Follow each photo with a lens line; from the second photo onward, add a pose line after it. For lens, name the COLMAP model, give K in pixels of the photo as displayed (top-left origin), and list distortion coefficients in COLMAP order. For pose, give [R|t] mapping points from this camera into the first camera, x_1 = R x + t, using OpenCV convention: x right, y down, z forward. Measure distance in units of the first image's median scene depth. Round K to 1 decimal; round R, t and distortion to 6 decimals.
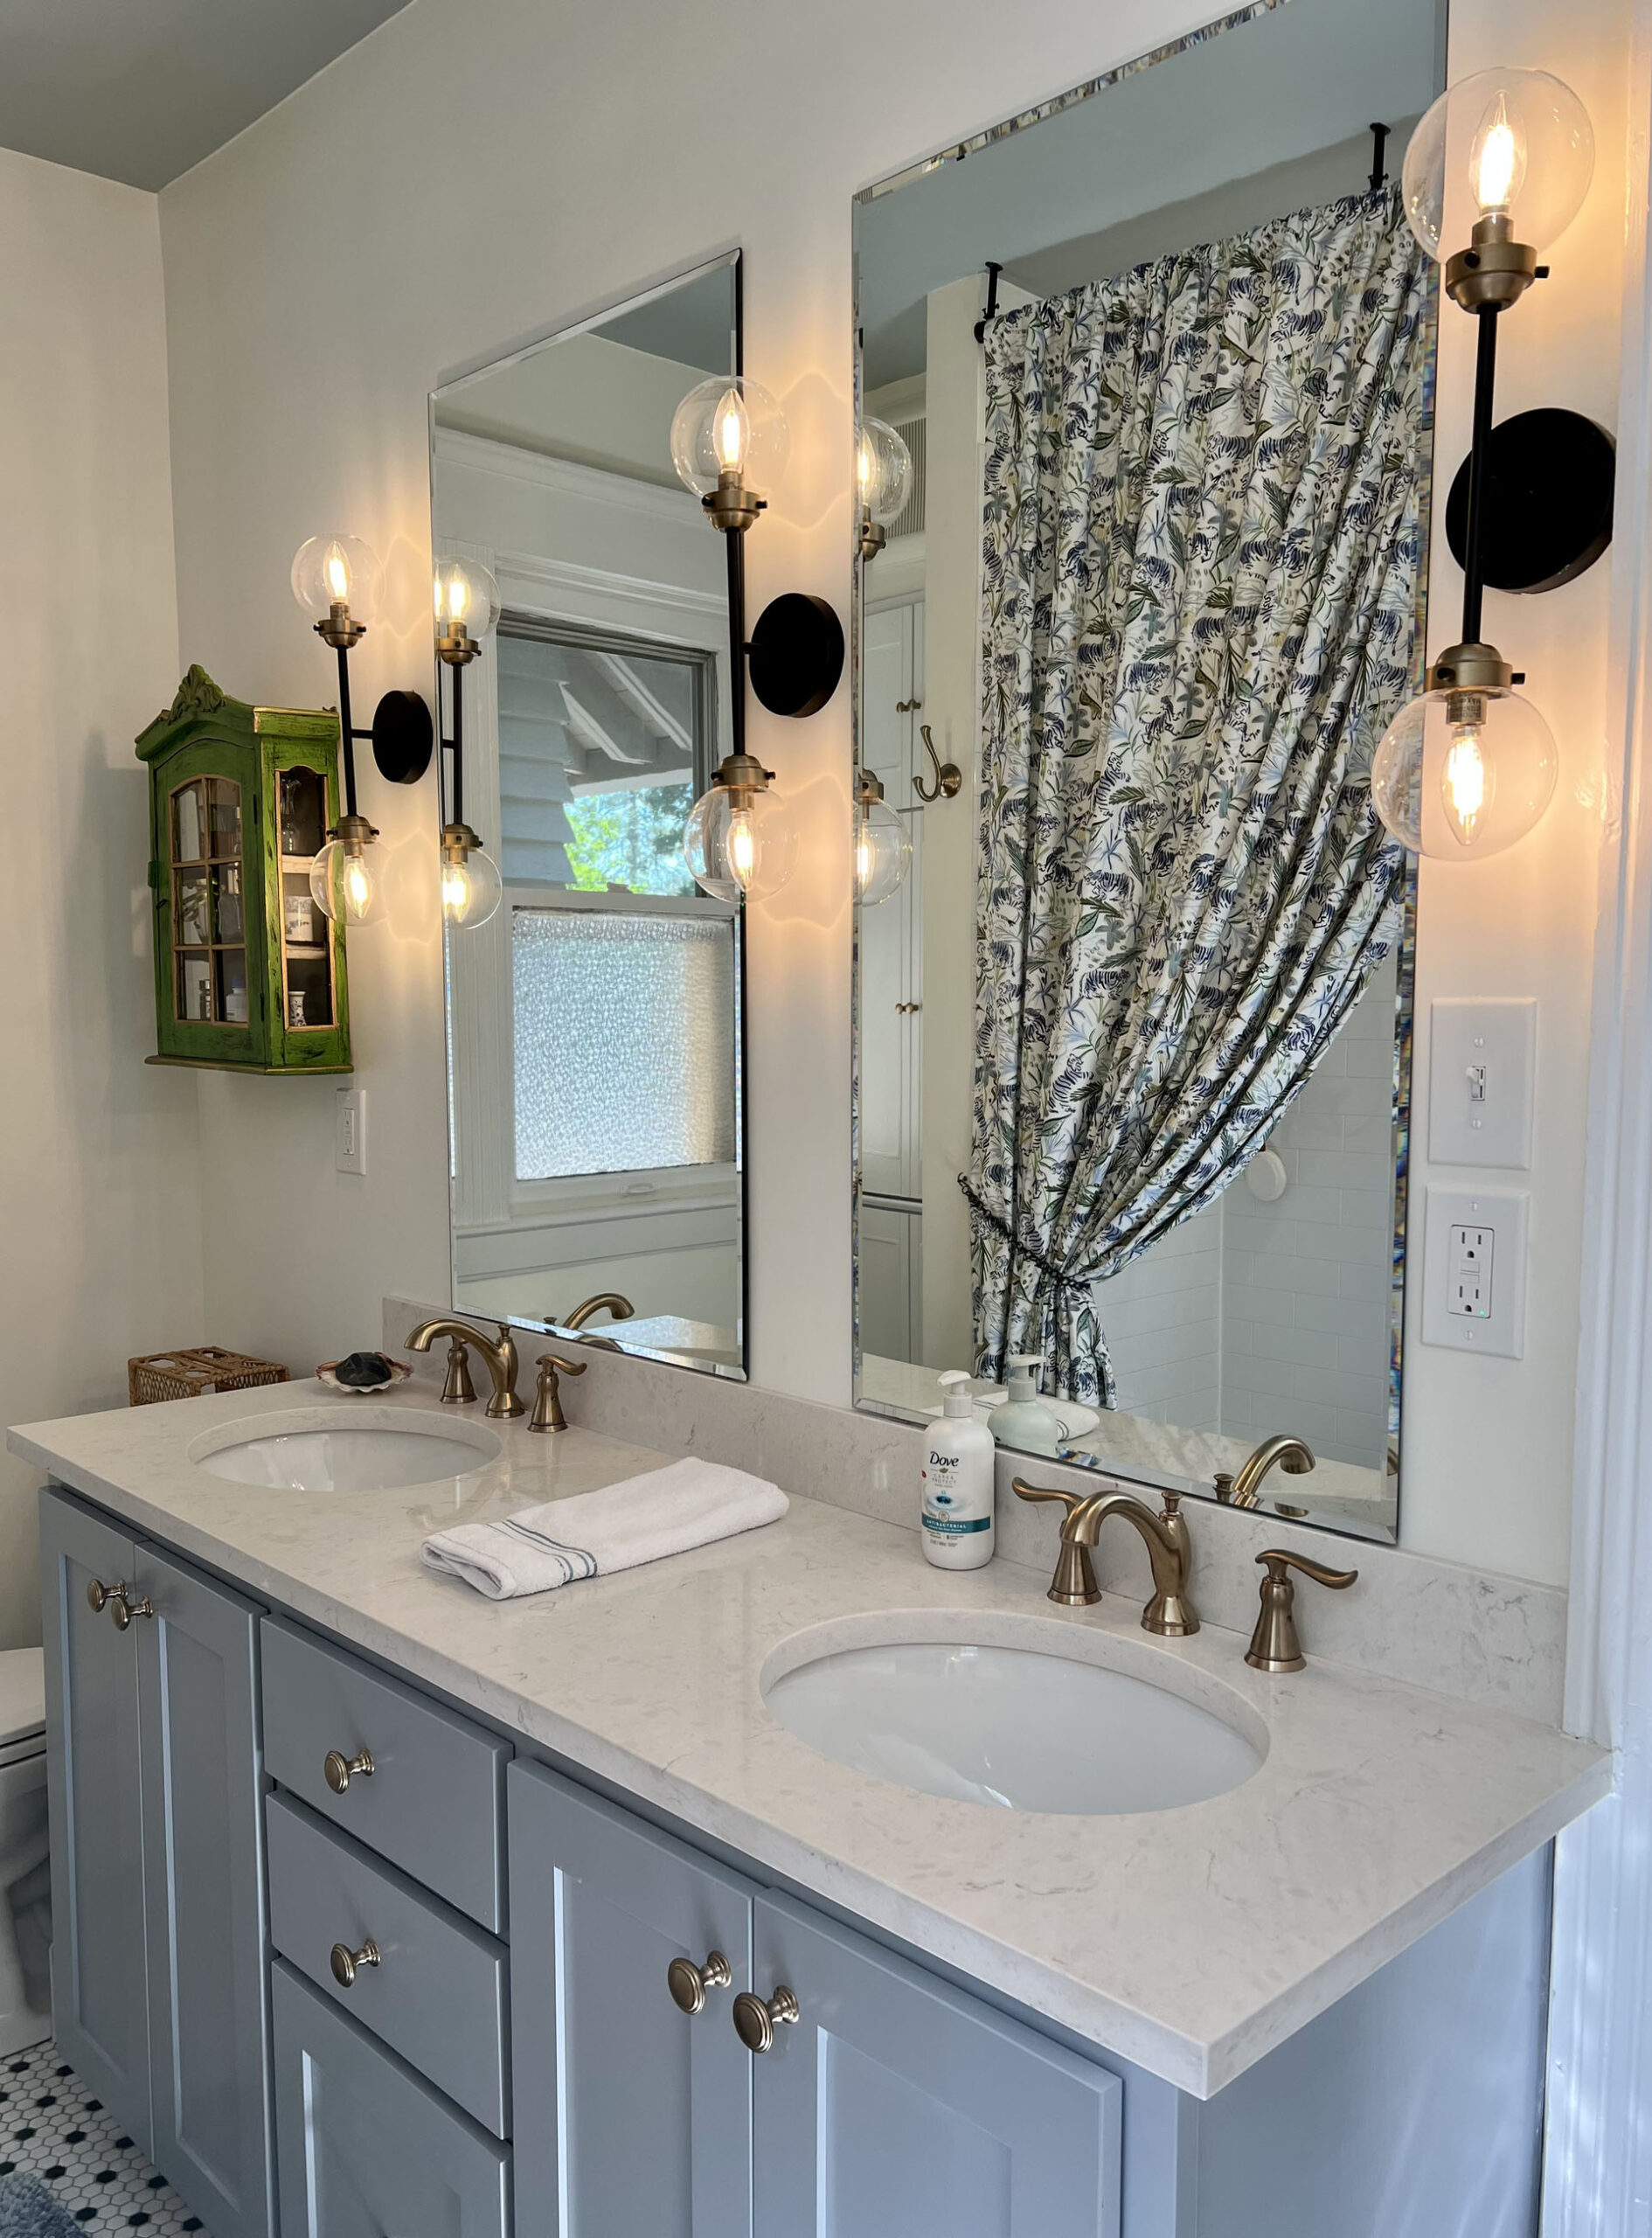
lens RADIAL K [[1743.1, 0, 827.2], [0, 1743.1, 1175.1], [0, 0, 1]] dist [0.071689, -0.108080]
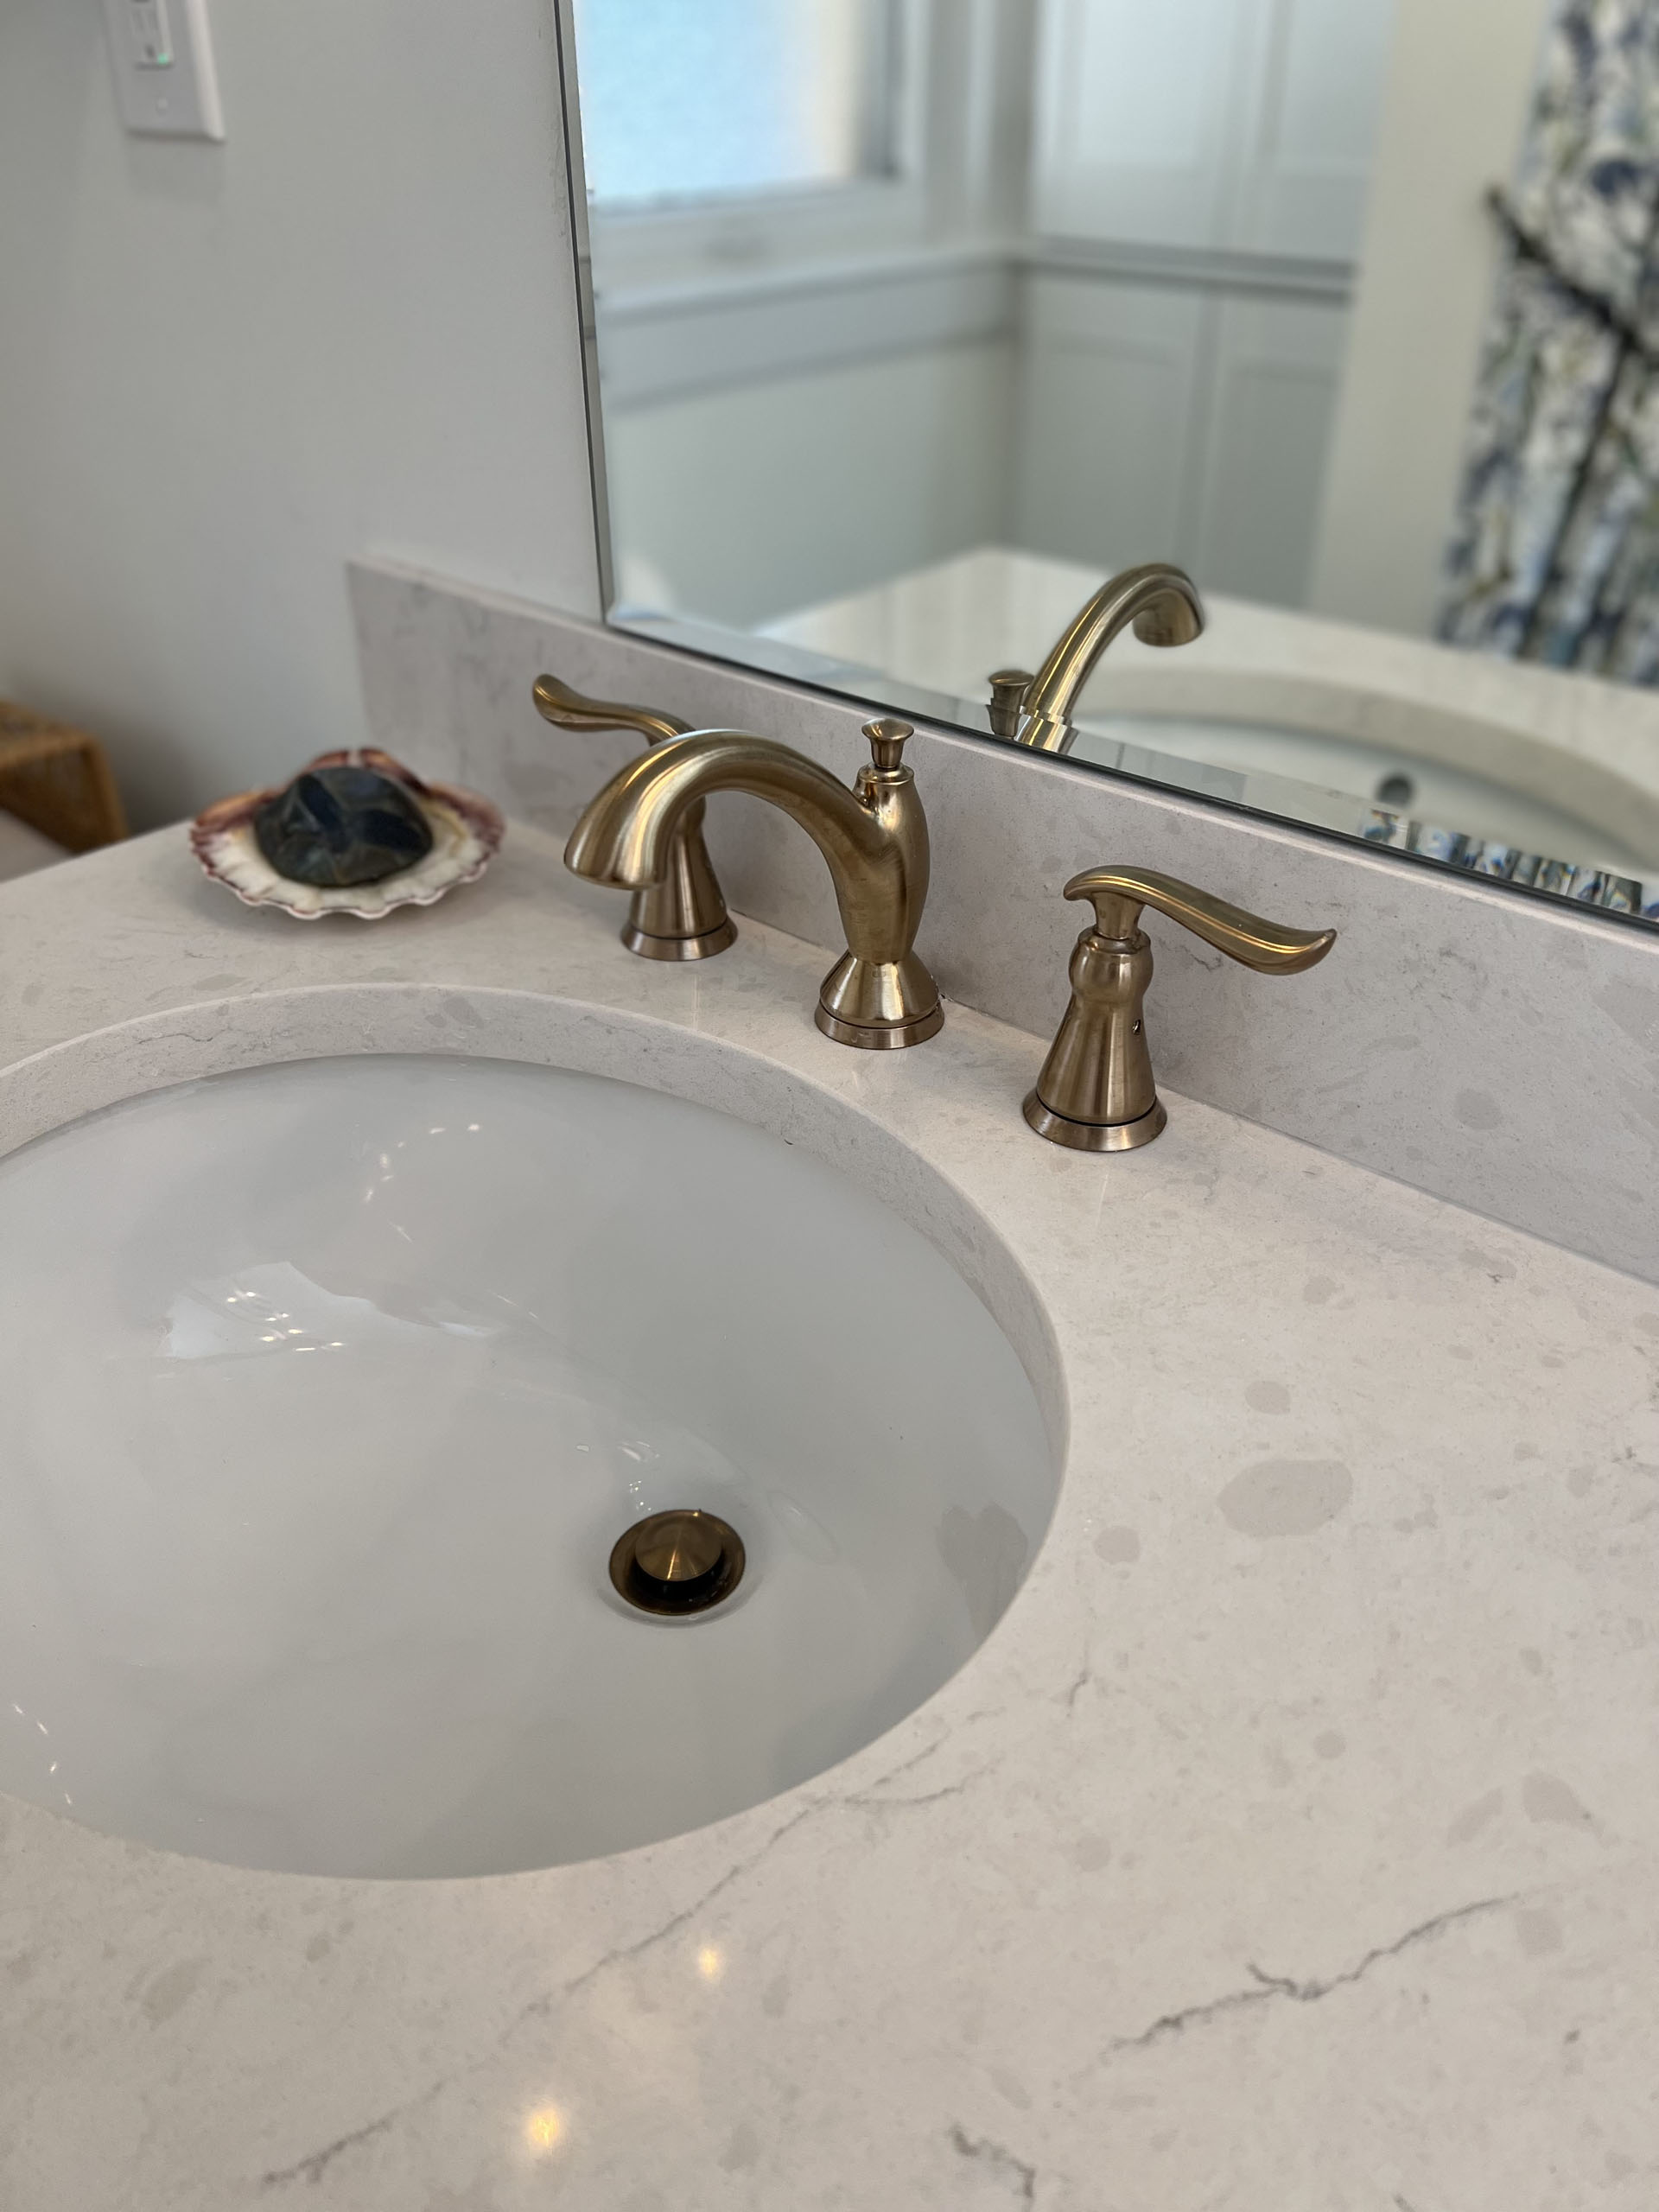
lens RADIAL K [[1714.6, 0, 827.8], [0, 1714.6, 1113.6], [0, 0, 1]] dist [0.057606, -0.004430]
pose [[0.995505, -0.046406, 0.082563, -0.174143], [0.005517, 0.898672, 0.438587, 0.018399], [-0.094550, -0.436160, 0.894888, 0.585586]]
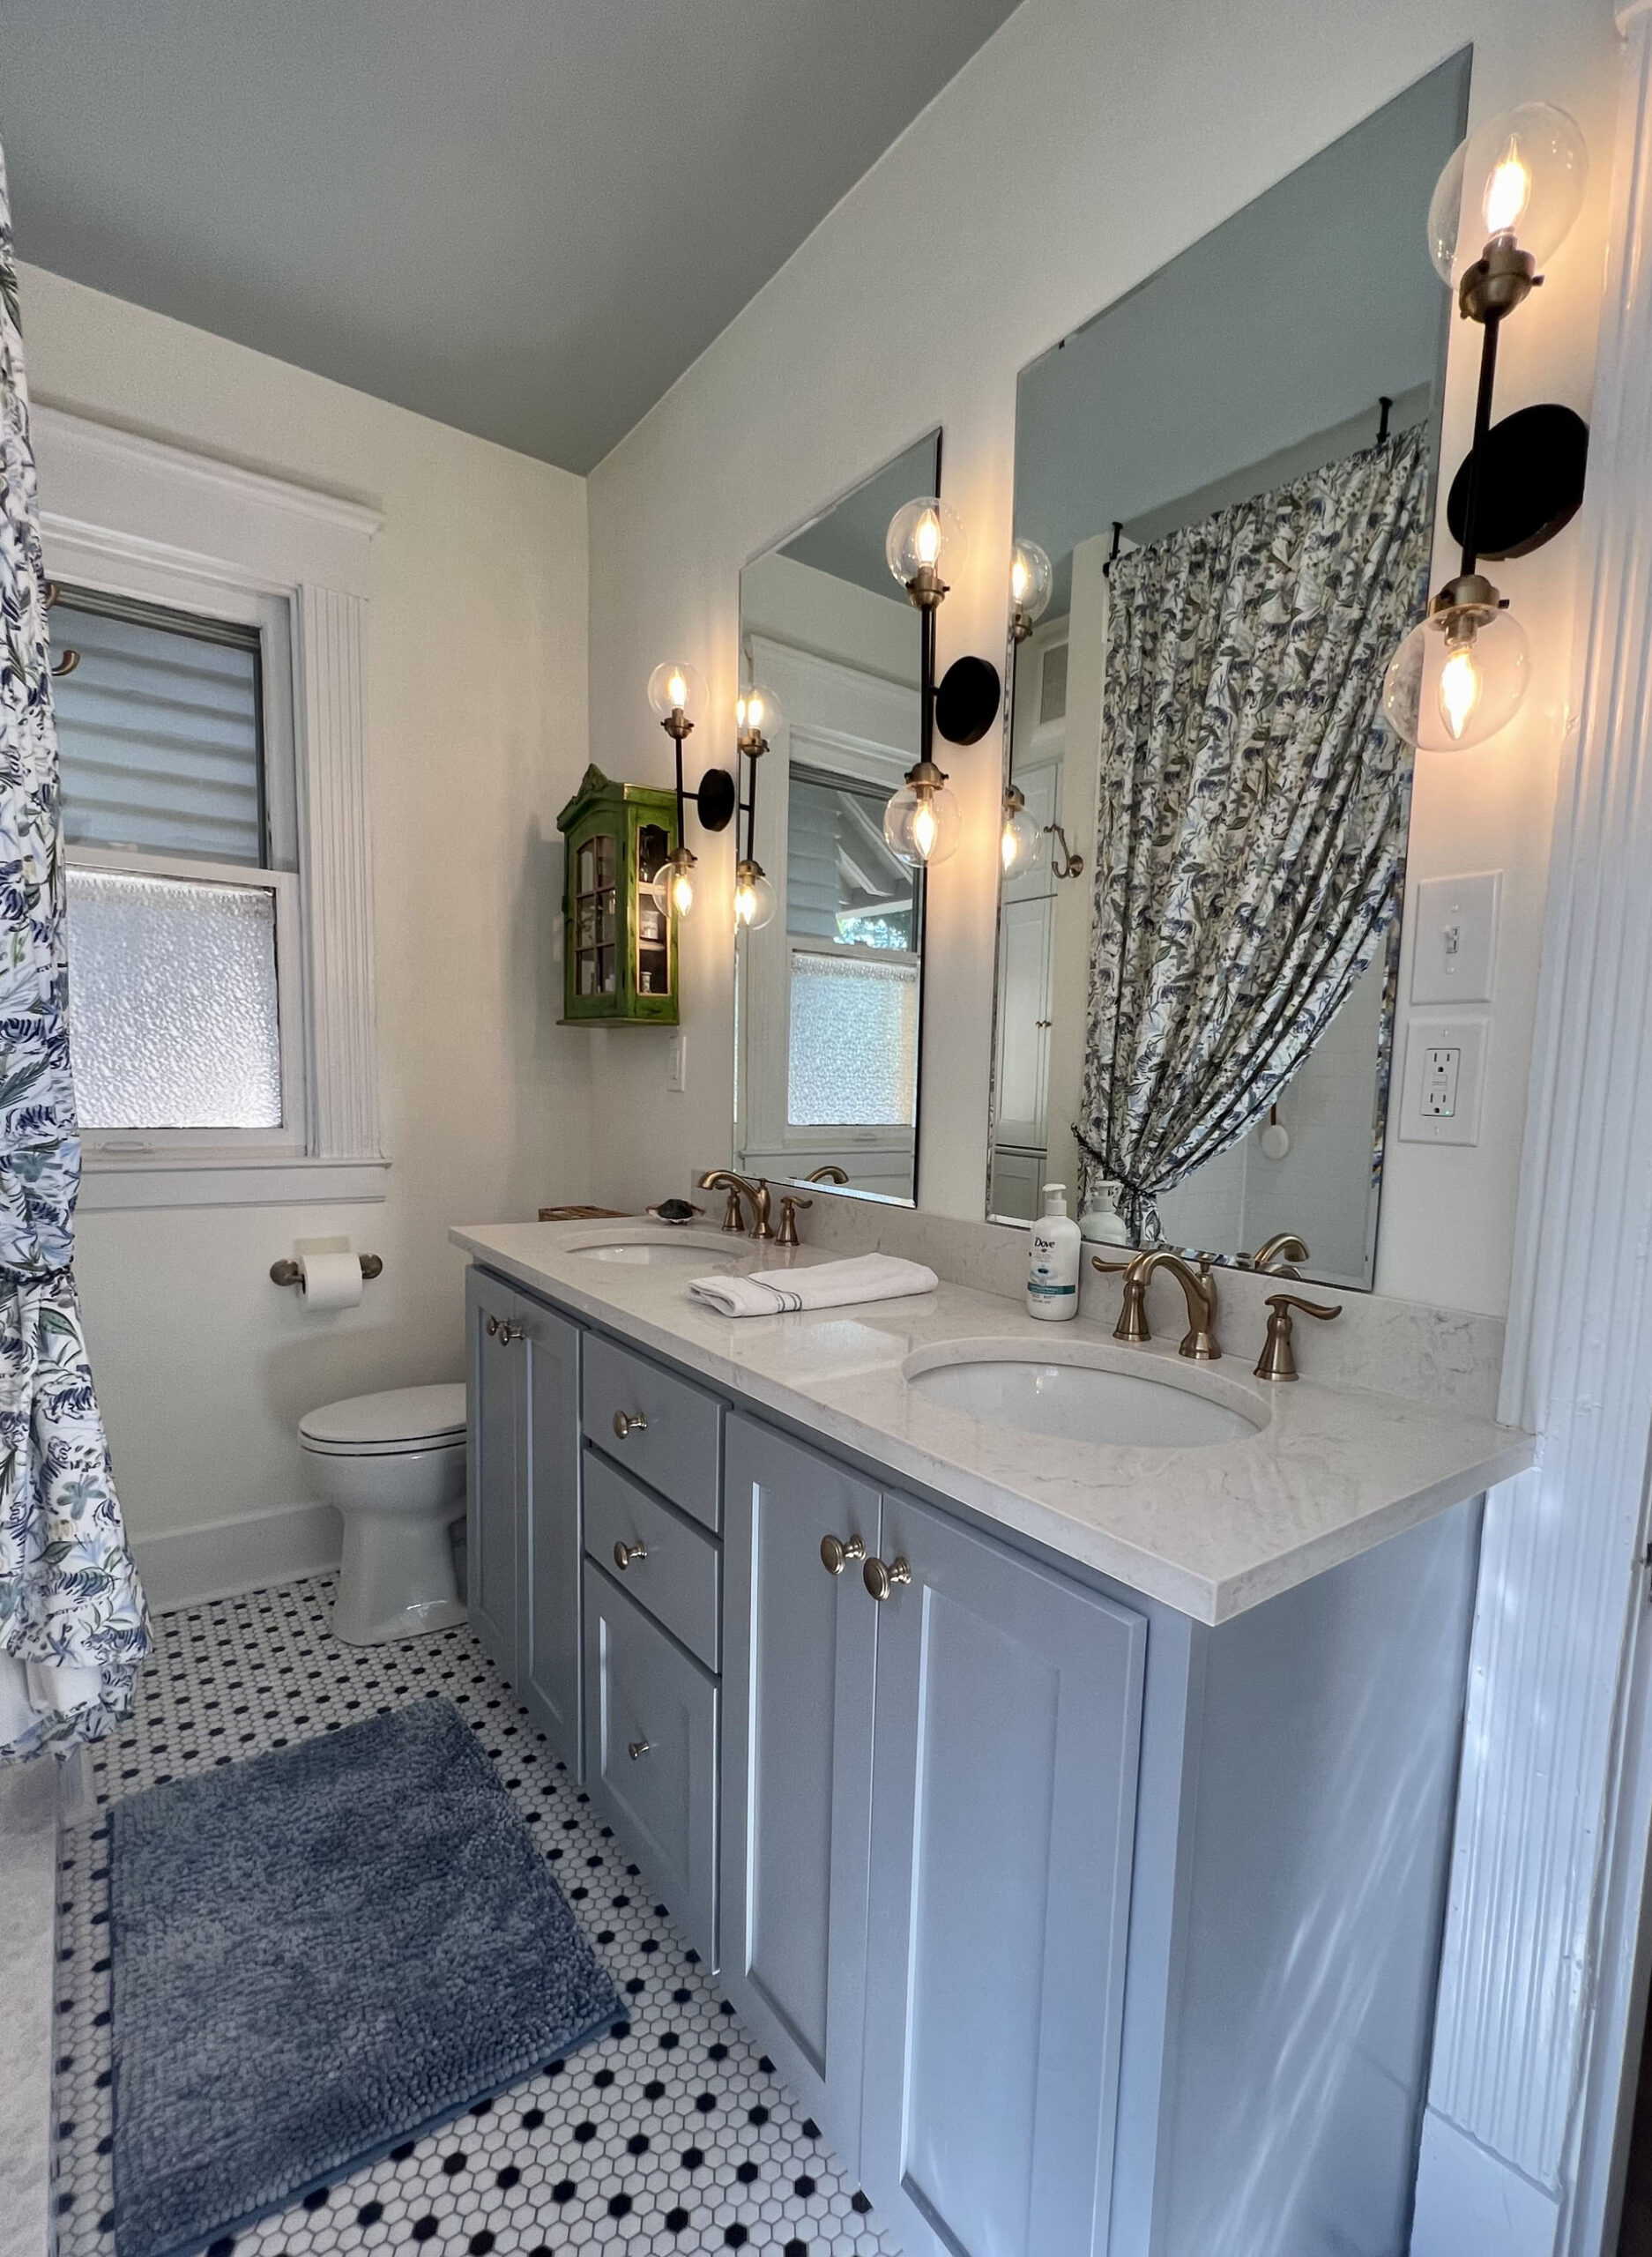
lens RADIAL K [[1057.2, 0, 906.3], [0, 1057.2, 1197.0], [0, 0, 1]] dist [0.001291, 0.000366]
pose [[0.995498, 0.038876, -0.086439, 0.015681], [-0.037924, 0.999201, 0.012622, 0.067633], [0.086861, -0.009287, 0.996177, 0.073543]]
